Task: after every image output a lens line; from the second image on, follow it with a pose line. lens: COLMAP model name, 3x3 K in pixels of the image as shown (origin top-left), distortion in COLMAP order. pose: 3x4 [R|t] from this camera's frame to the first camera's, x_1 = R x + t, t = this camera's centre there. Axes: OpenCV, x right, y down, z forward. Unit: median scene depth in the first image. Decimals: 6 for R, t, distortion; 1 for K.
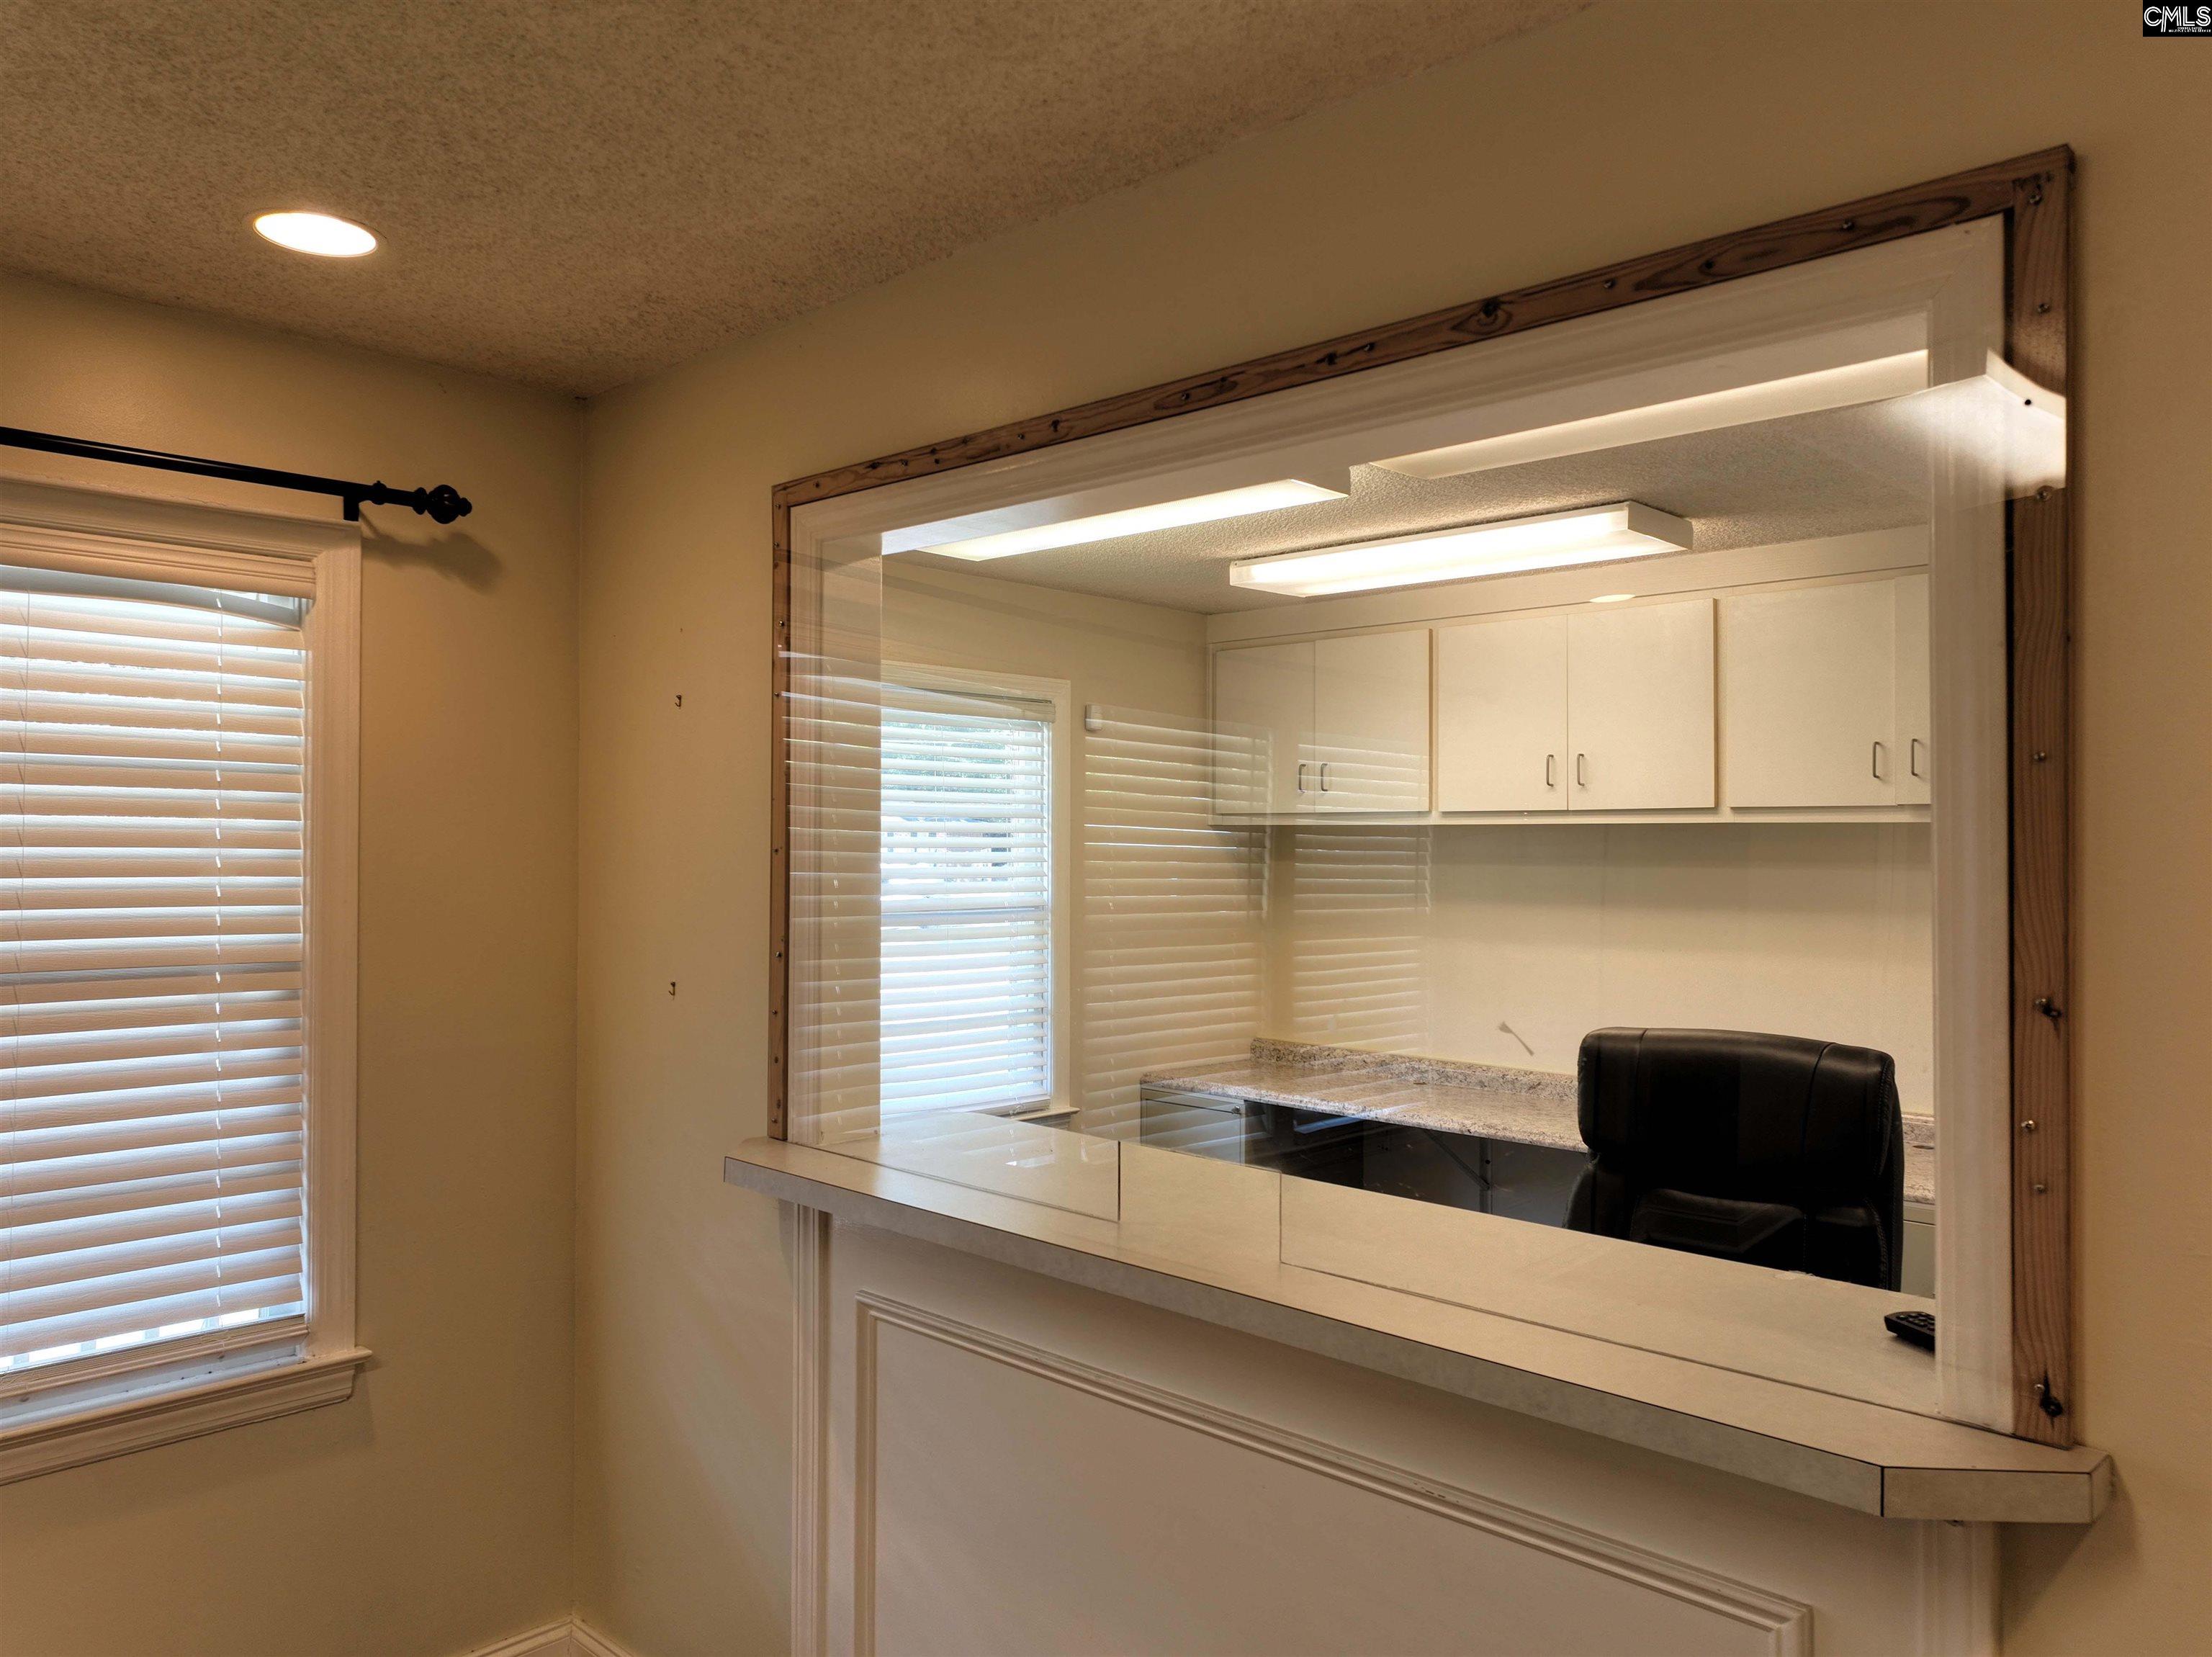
lens RADIAL K [[1567.5, 0, 1108.3], [0, 1567.5, 829.2], [0, 0, 1]] dist [0.006845, 0.000895]
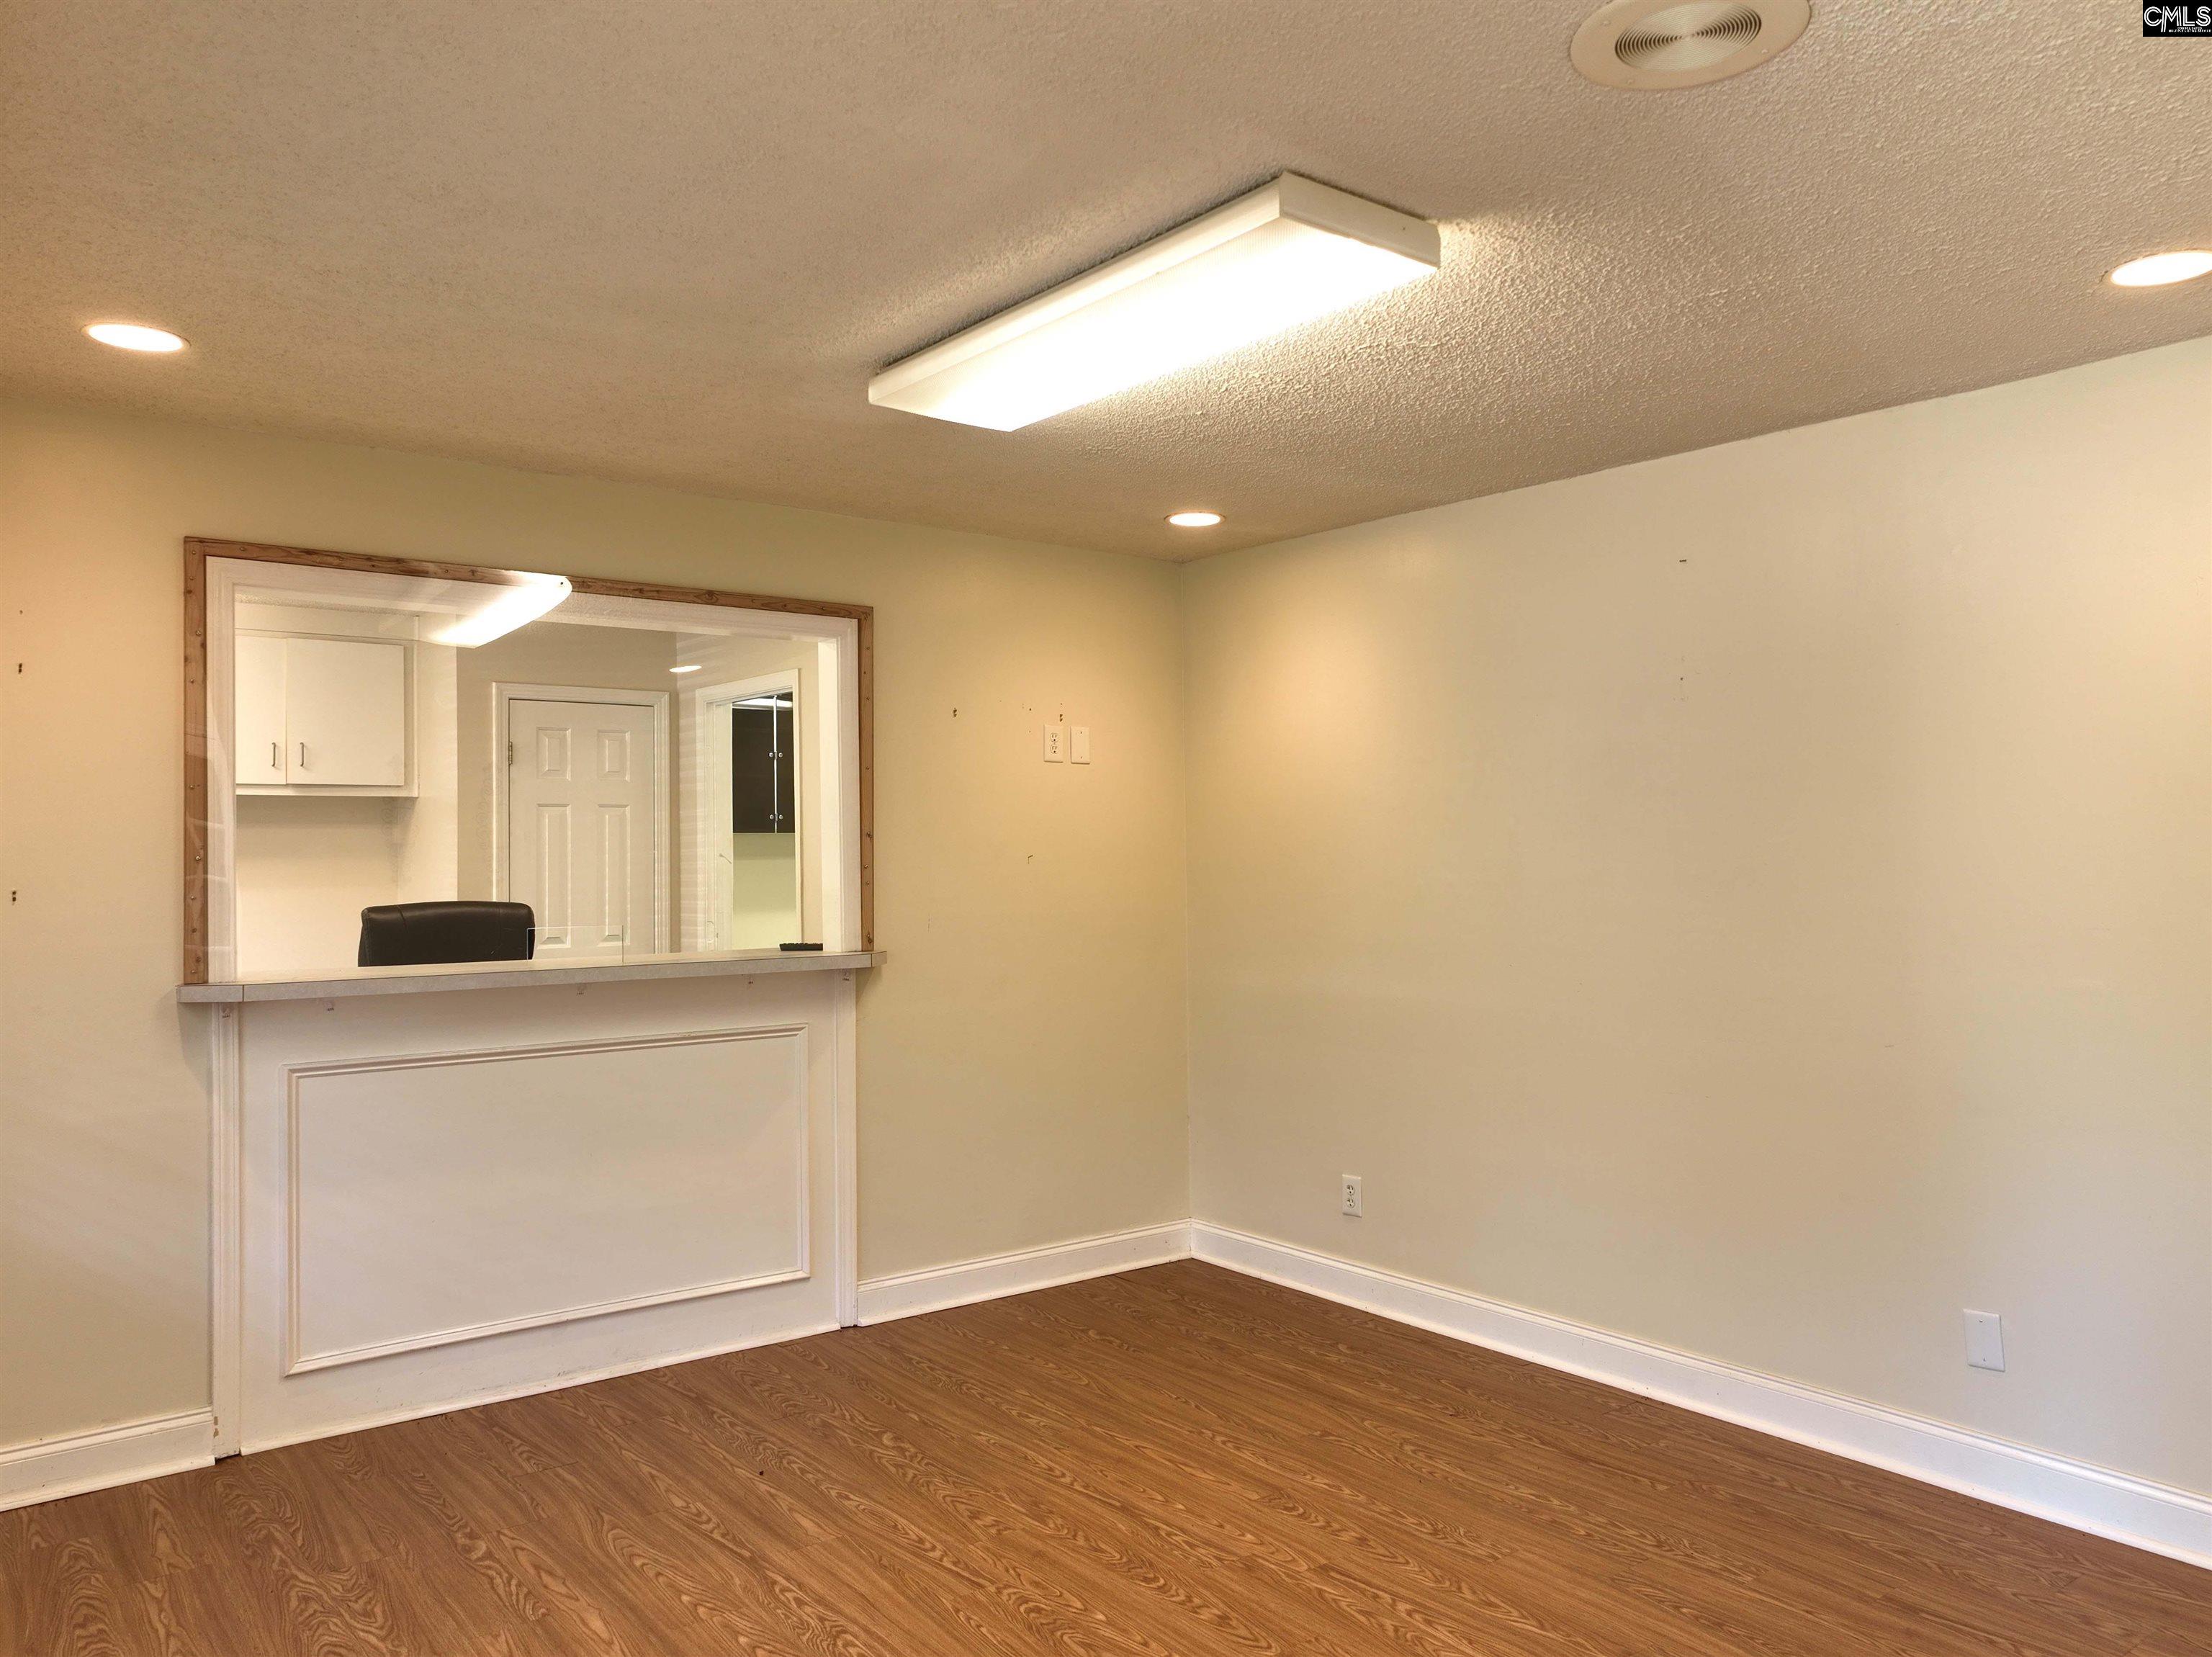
lens RADIAL K [[1567.5, 0, 1104.7], [0, 1567.5, 832.0], [0, 0, 1]] dist [0.006845, 0.000895]
pose [[0.135439, -0.002315, 0.990783, -1.863771], [-0.000006, 0.999997, 0.002338, 0.060192], [-0.990786, -0.000322, 0.135438, -0.039459]]
